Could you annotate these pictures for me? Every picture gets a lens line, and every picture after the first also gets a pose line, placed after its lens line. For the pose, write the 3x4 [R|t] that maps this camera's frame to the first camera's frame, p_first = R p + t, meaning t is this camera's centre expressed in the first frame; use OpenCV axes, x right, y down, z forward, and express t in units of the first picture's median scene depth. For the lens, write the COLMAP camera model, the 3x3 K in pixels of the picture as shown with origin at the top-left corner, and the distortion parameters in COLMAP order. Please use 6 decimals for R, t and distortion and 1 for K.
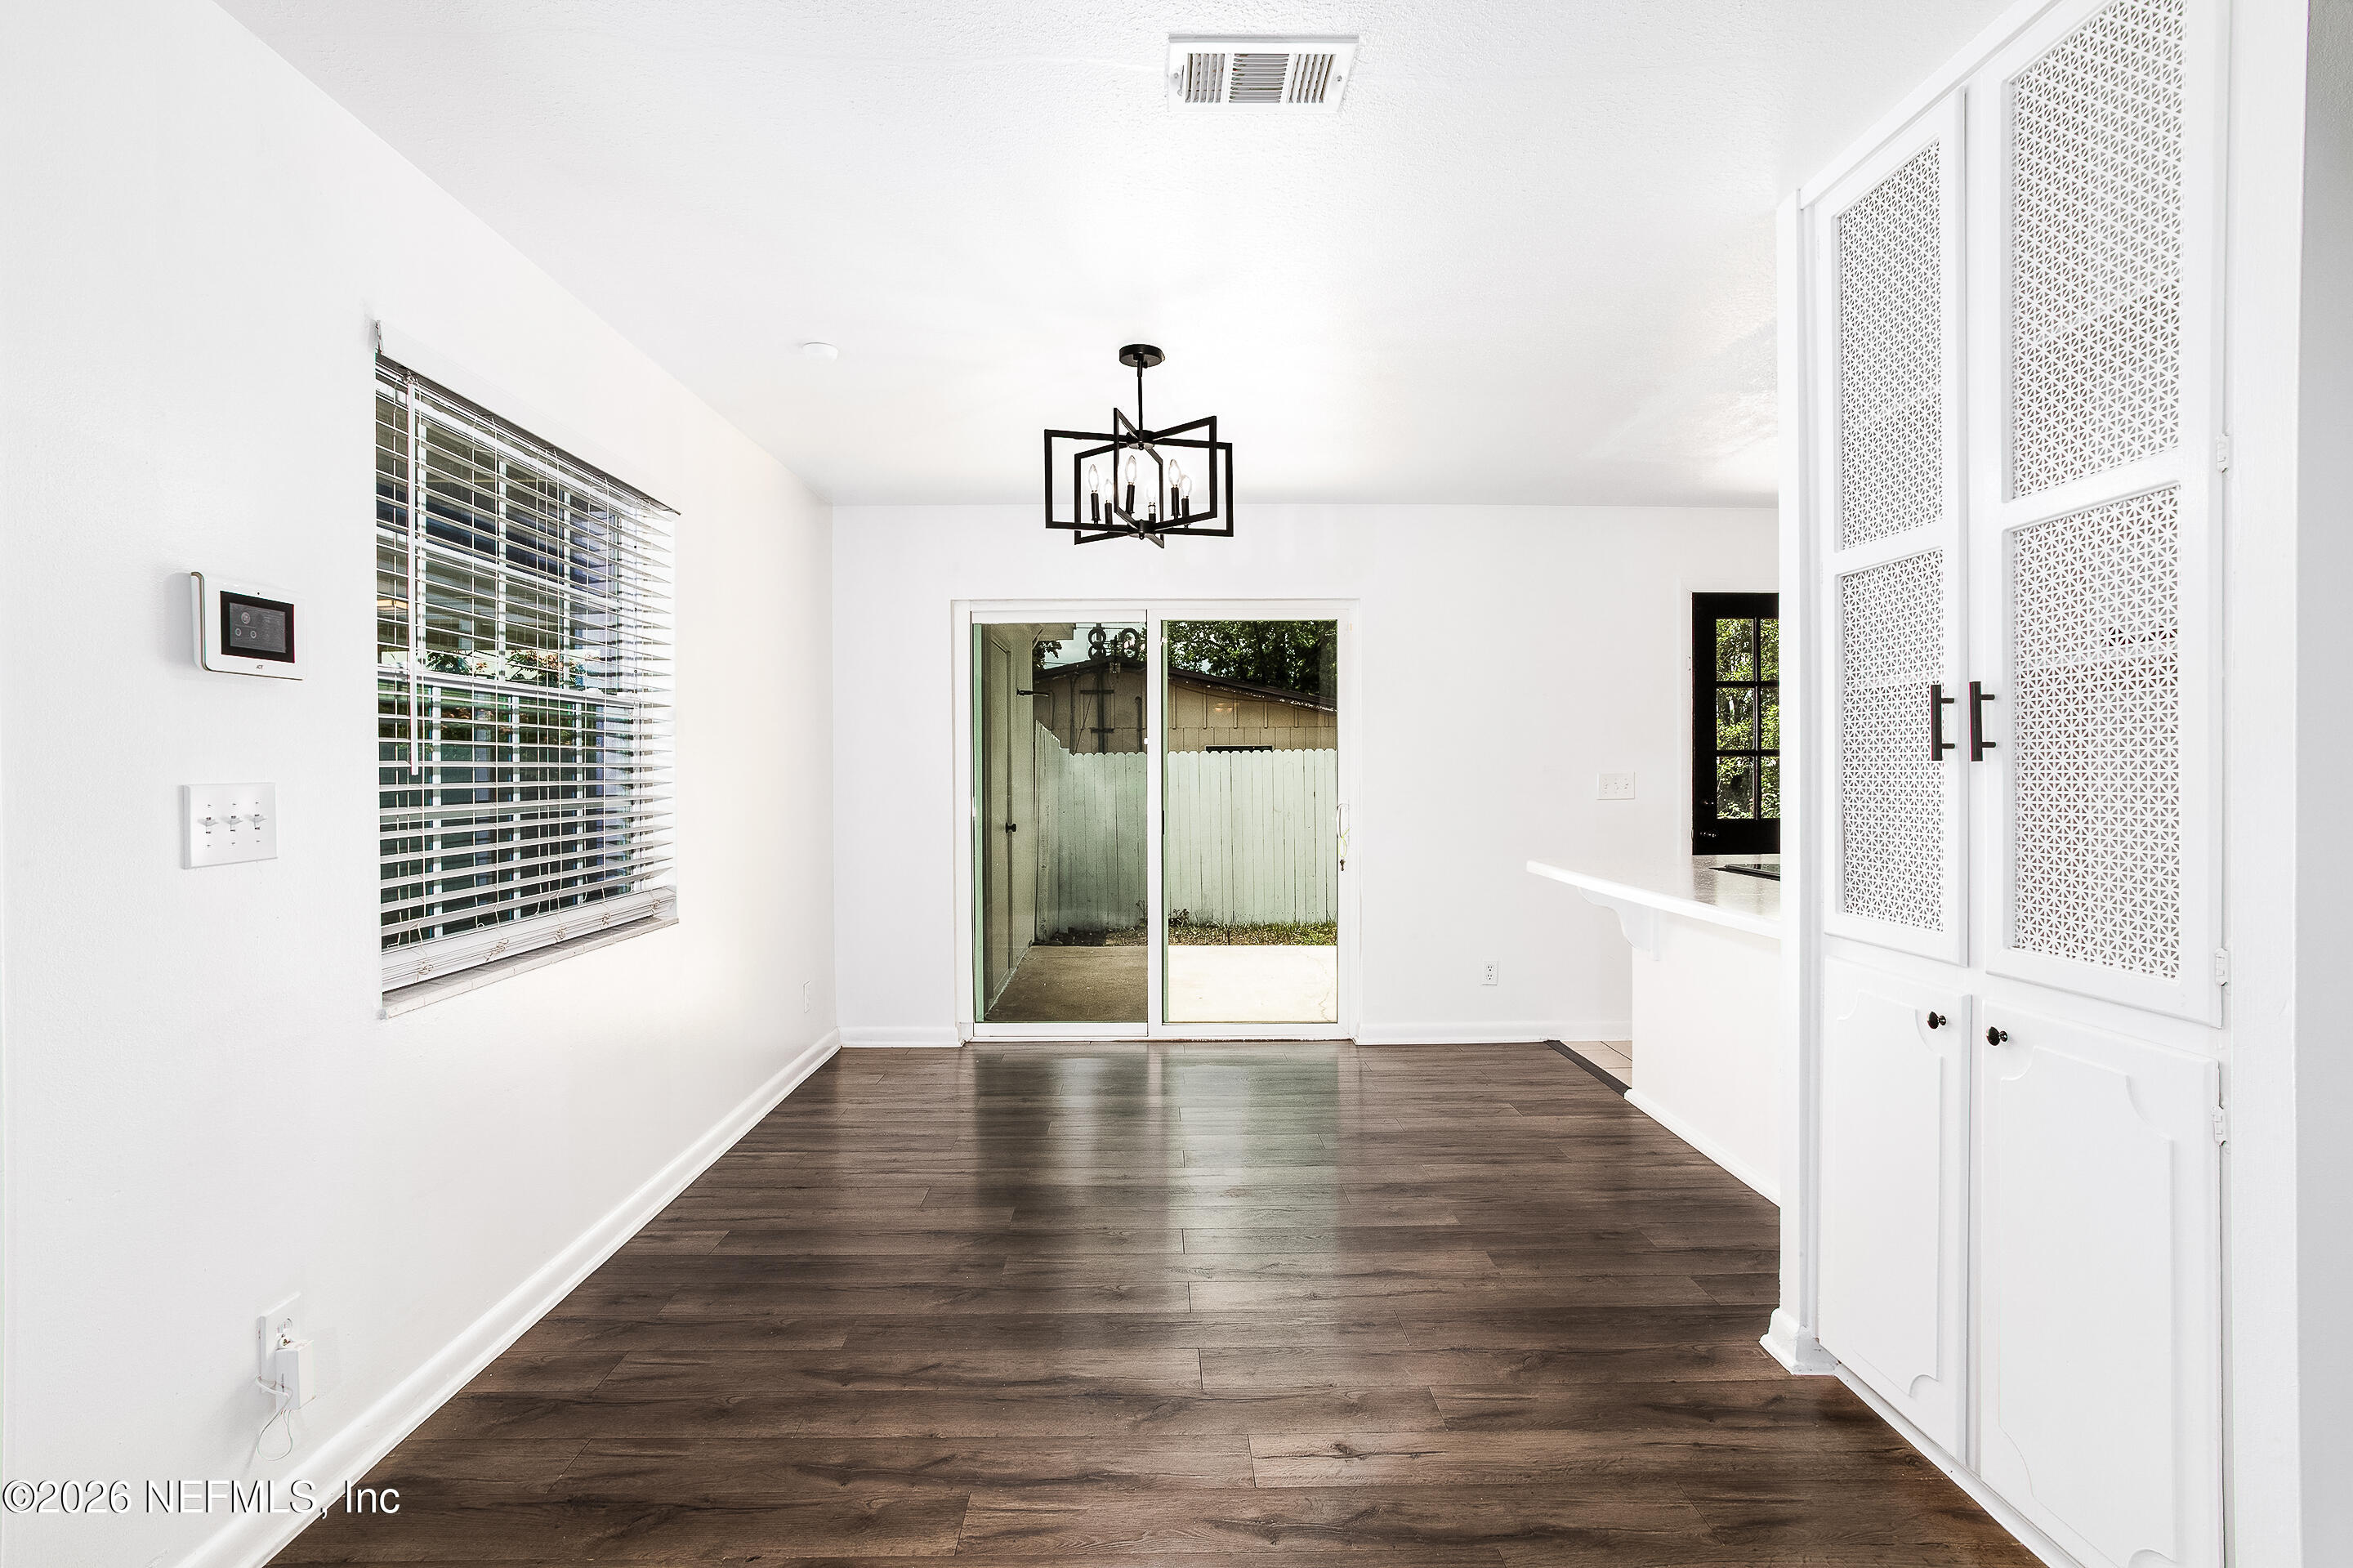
lens RADIAL K [[1161.6, 0, 1172.4], [0, 1161.6, 782.3], [0, 0, 1]] dist [-0.046745, 0.028516]
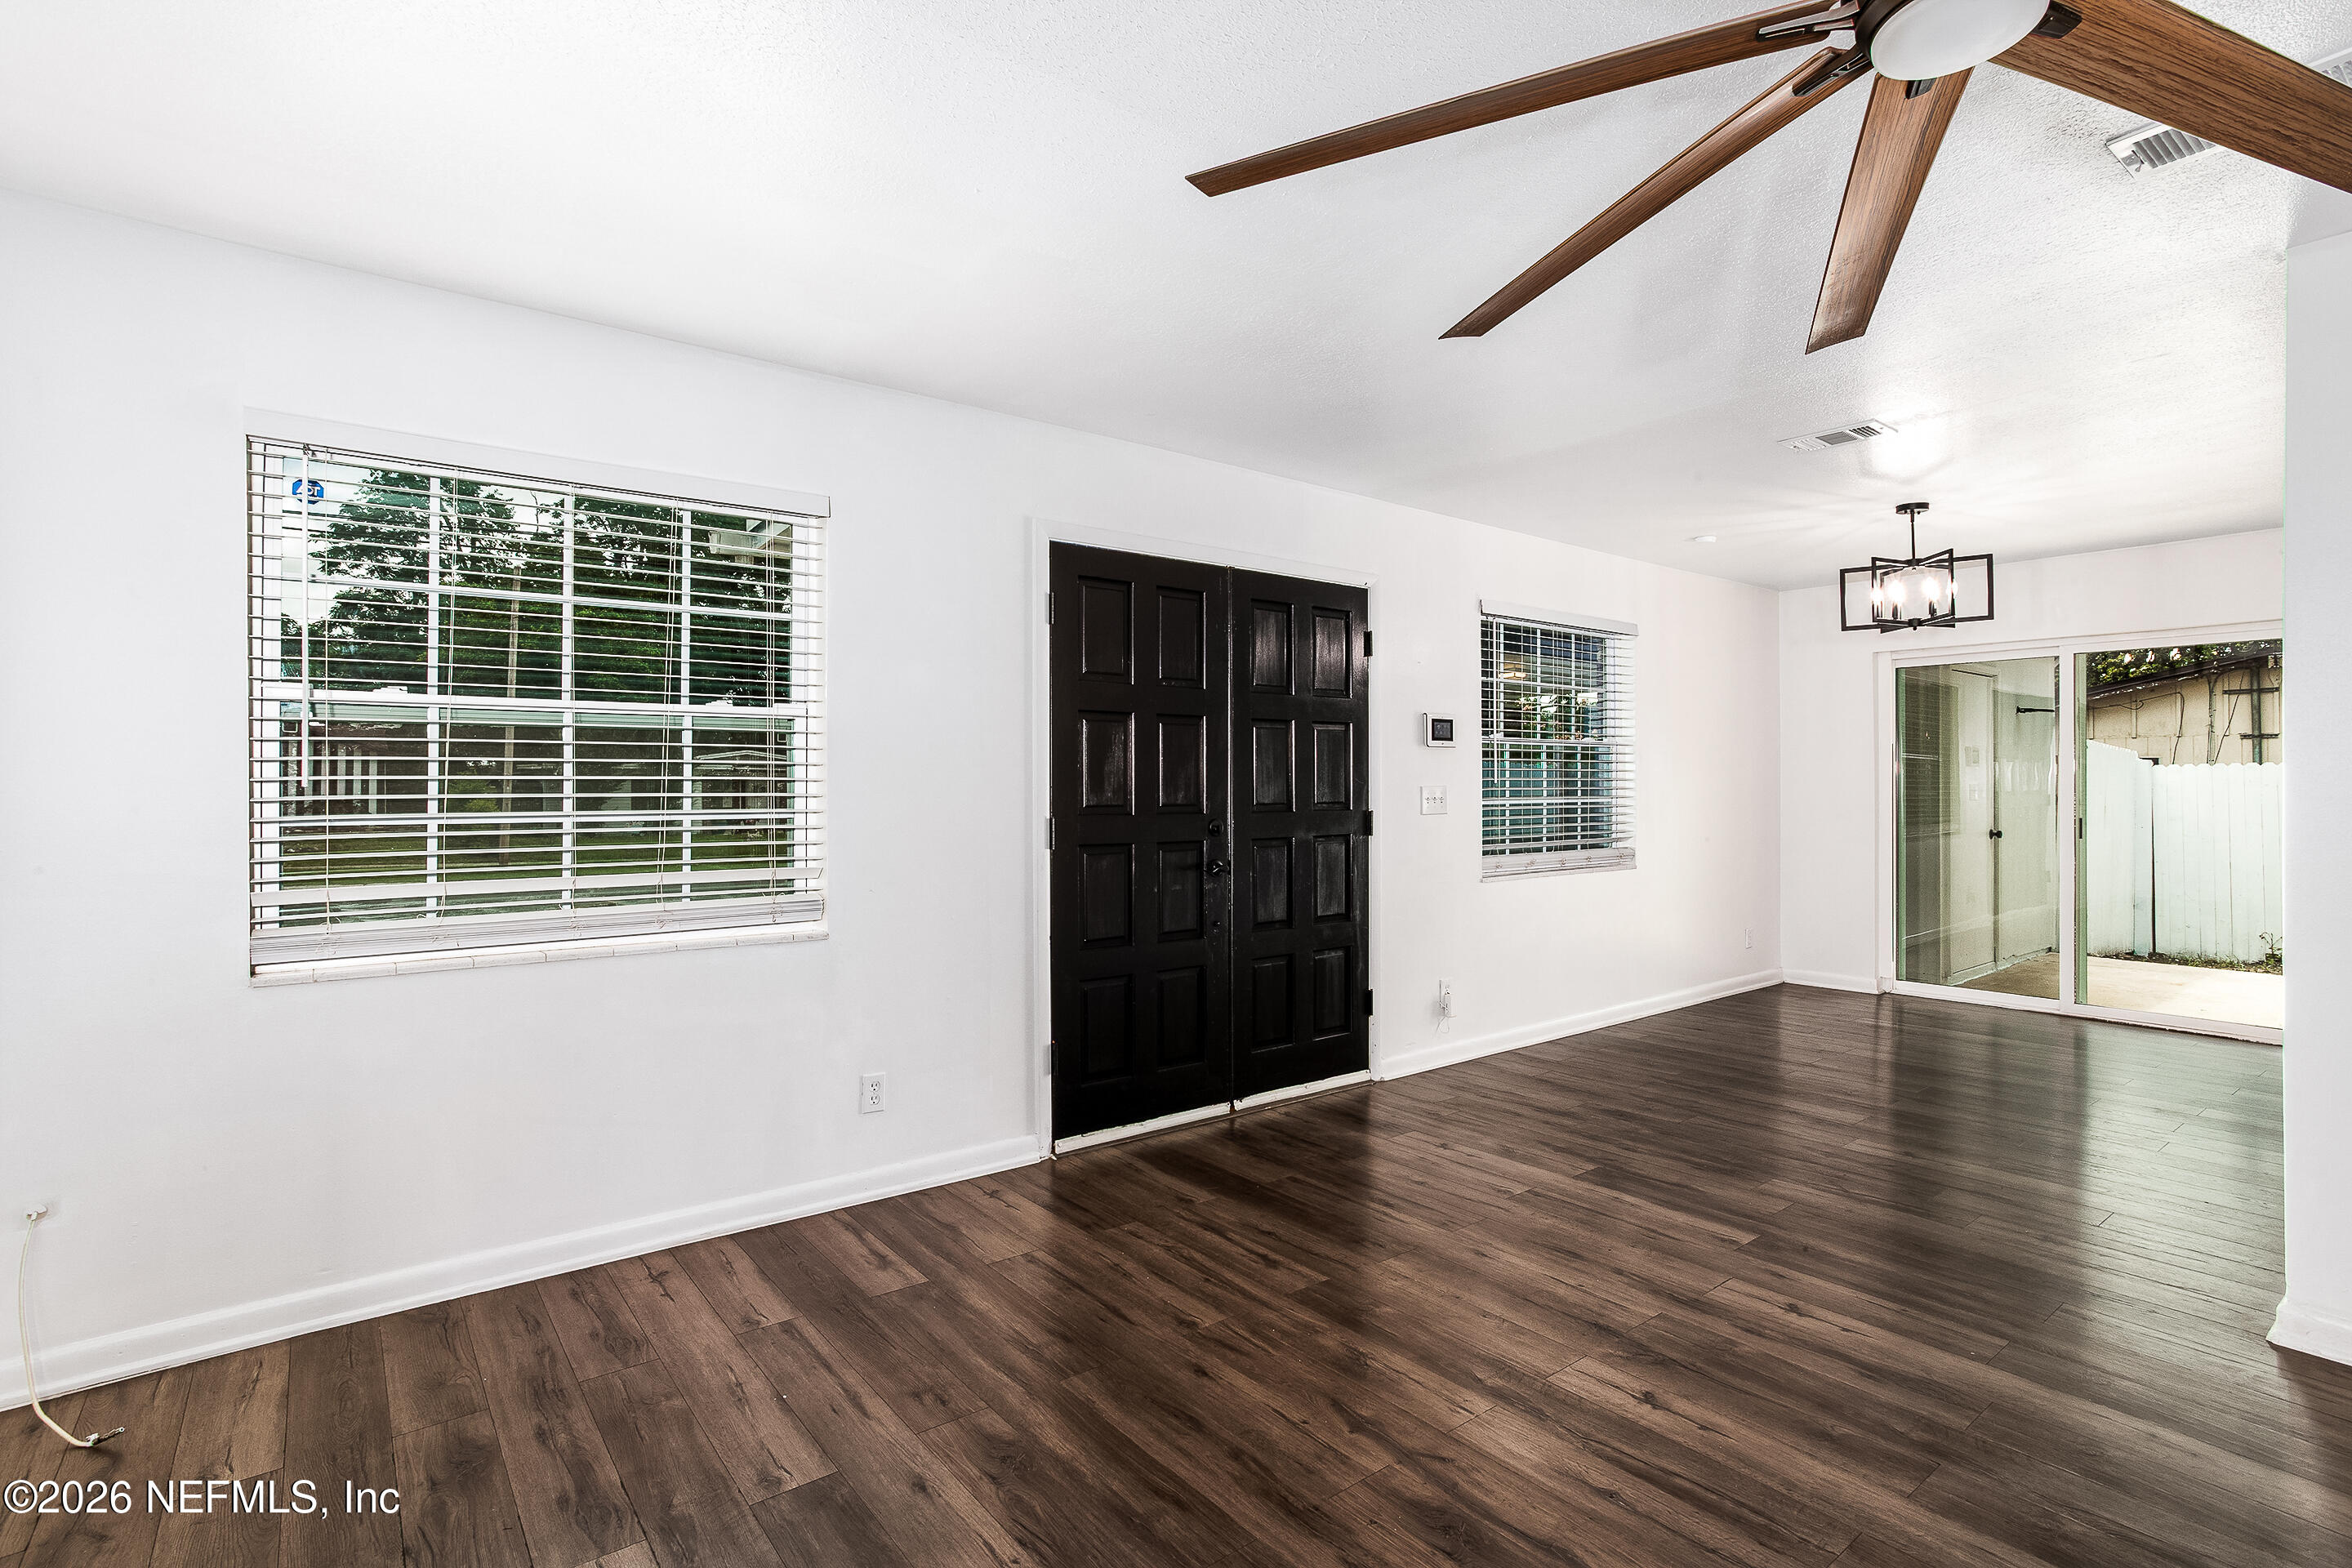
lens RADIAL K [[1161.1, 0, 1171.9], [0, 1161.1, 782.3], [0, 0, 1]] dist [-0.046745, 0.028516]
pose [[0.614432, 0.002453, -0.788966, 0.579852], [-0.010569, 0.999931, -0.005122, 0.008995], [0.788899, 0.011485, 0.614416, -0.712103]]
